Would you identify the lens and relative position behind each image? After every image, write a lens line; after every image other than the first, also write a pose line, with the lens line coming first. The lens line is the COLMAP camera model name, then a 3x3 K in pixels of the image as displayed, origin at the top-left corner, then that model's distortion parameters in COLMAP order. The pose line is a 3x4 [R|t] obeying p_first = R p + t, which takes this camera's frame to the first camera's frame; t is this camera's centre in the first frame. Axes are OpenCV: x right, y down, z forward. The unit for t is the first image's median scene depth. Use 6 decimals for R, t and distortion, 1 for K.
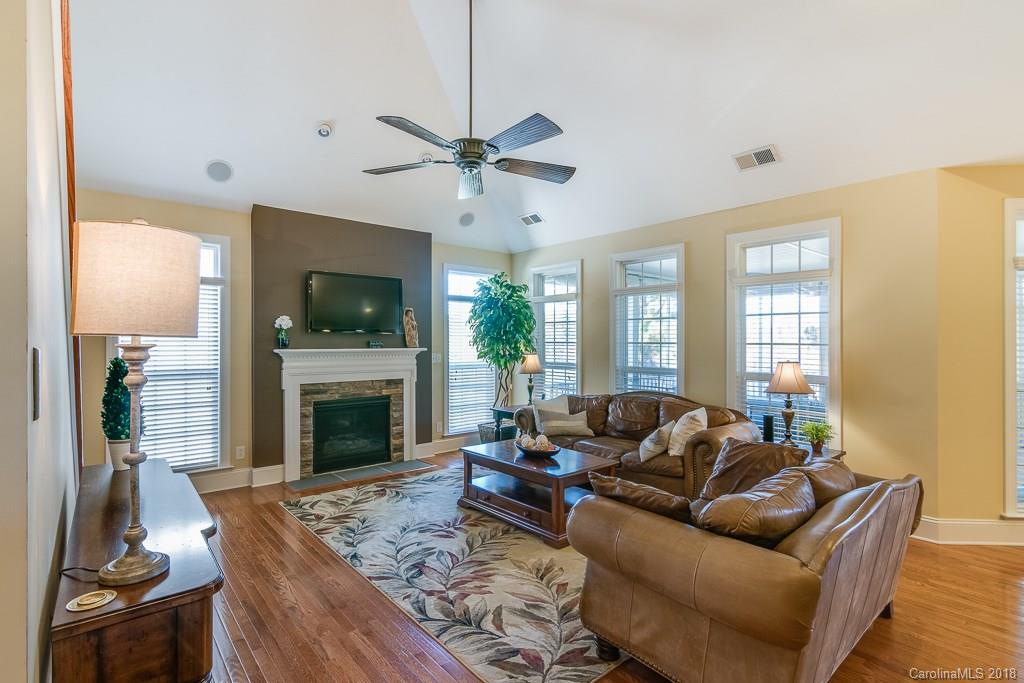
lens RADIAL K [[497.8, 0, 502.5], [0, 497.8, 341.9], [0, 0, 1]] dist [-0.005209, 0.002141]
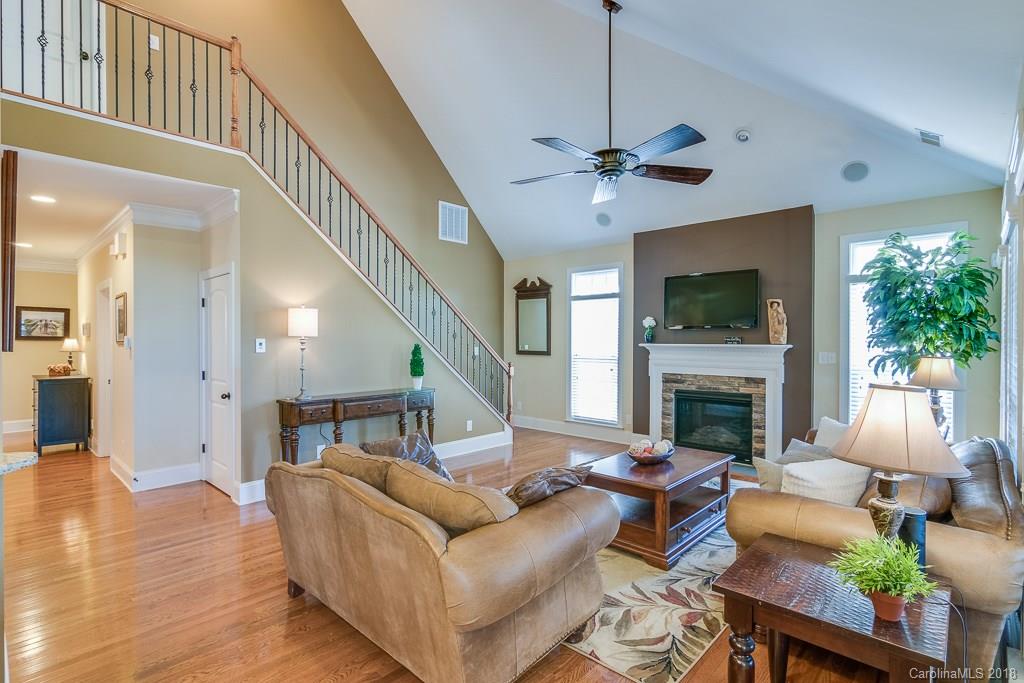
lens RADIAL K [[497.8, 0, 511.1], [0, 497.8, 339.5], [0, 0, 1]] dist [-0.005209, 0.002141]
pose [[0.114423, -0.000715, -0.993432, 0.940000], [-0.001499, 0.999998, -0.000892, 0.007767], [0.993431, 0.001591, 0.114421, 0.634871]]
